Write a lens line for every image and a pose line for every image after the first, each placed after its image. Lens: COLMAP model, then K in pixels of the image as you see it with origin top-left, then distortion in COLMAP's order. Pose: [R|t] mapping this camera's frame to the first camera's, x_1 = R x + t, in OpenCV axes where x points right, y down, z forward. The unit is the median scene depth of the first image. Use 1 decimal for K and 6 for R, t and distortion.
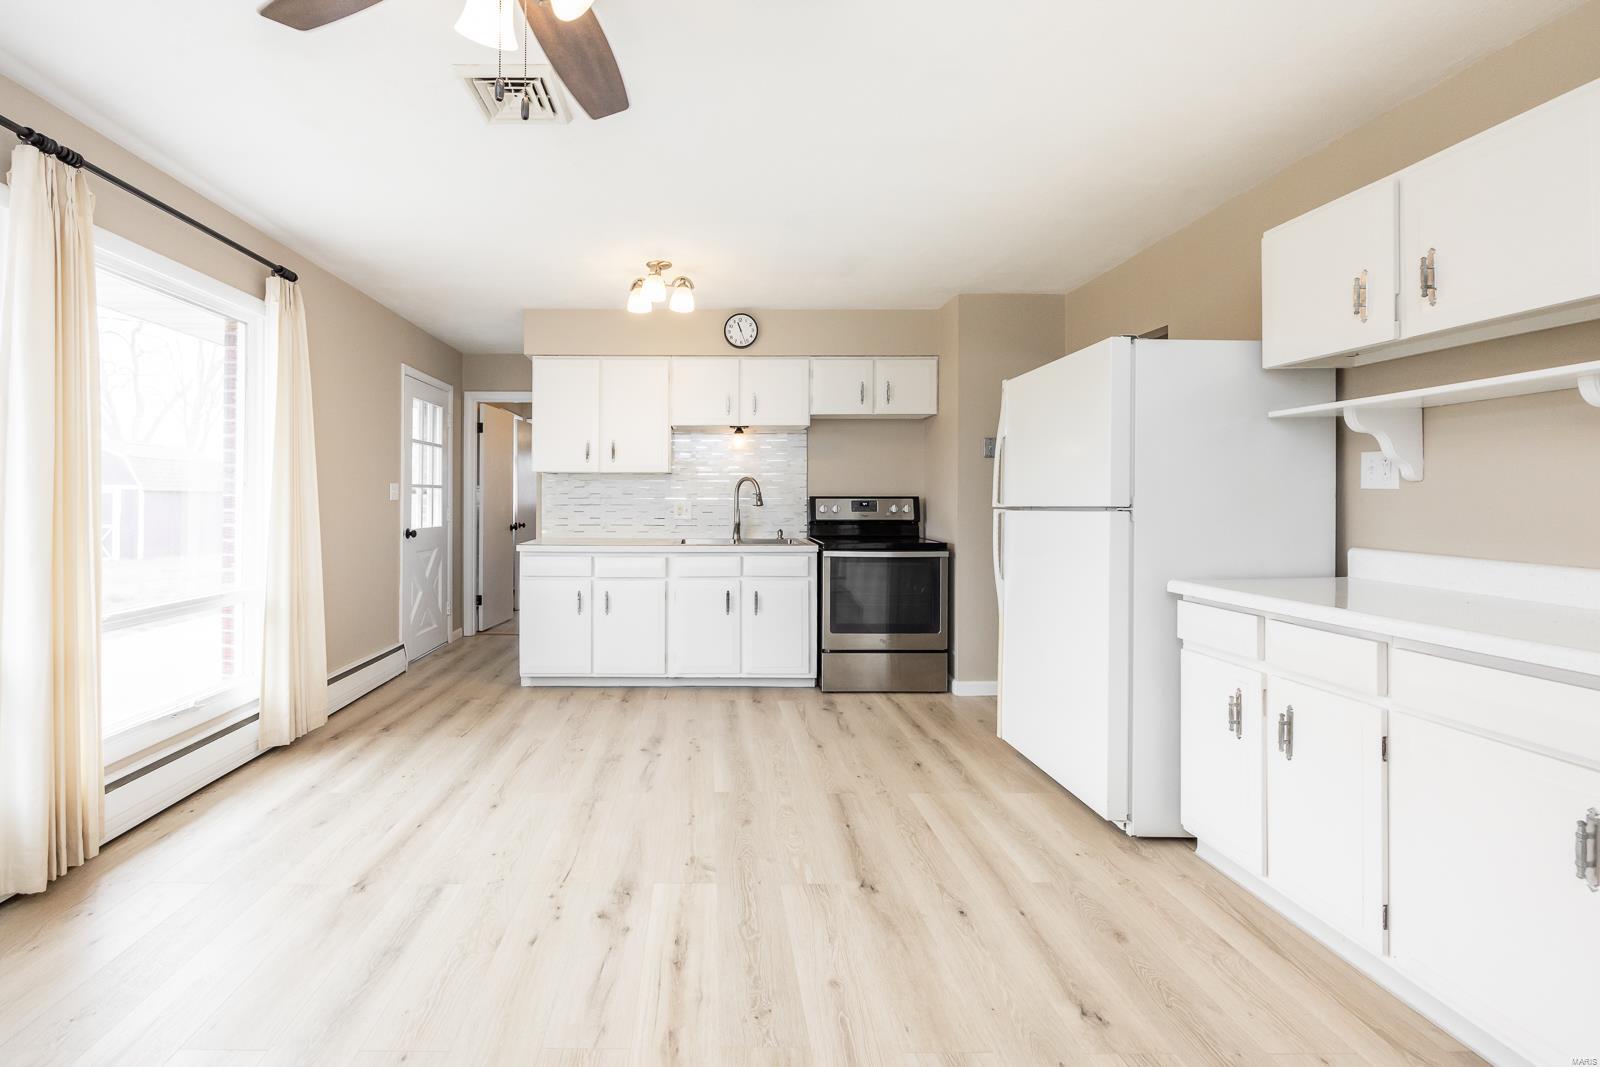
lens RADIAL K [[686.4, 0, 801.1], [0, 686.4, 492.2], [0, 0, 1]] dist [-0.003960, -0.000149]
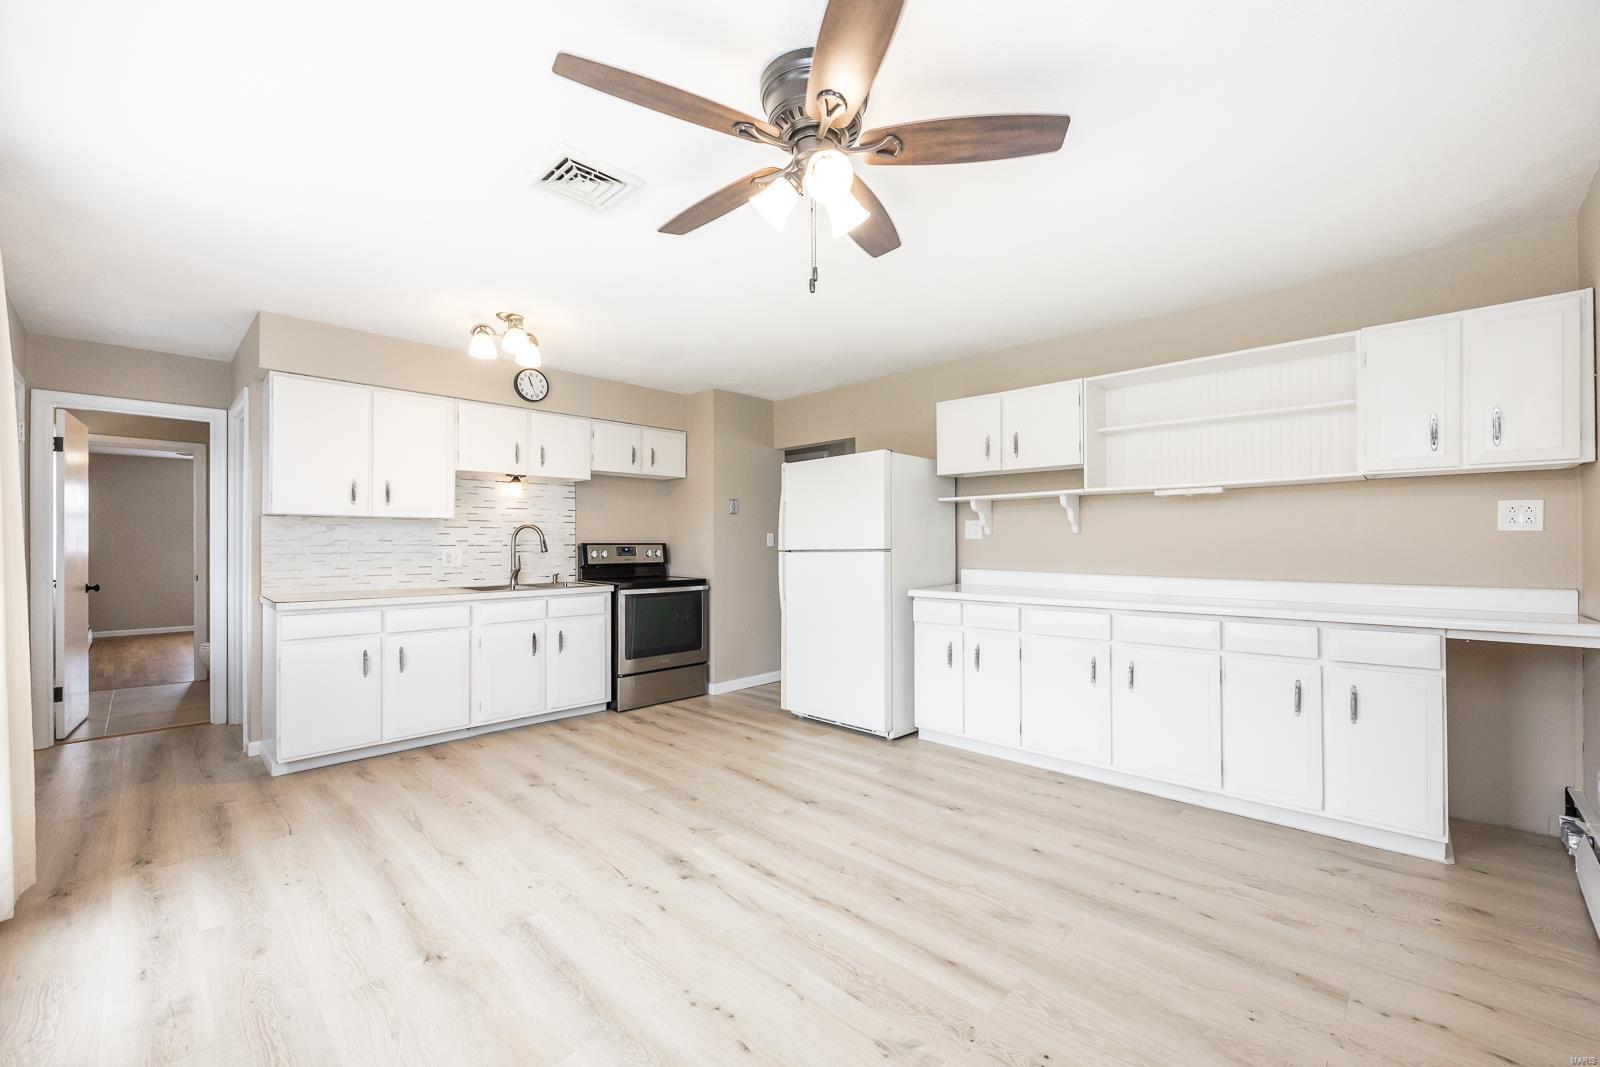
lens RADIAL K [[657.7, 0, 805.6], [0, 657.7, 535.3], [0, 0, 1]] dist [0.000684, 0.000157]
pose [[0.693818, 0.007349, 0.720113, -0.674310], [-0.003159, 0.999969, -0.007162, -0.000092], [-0.720143, 0.002694, 0.693820, 0.002407]]
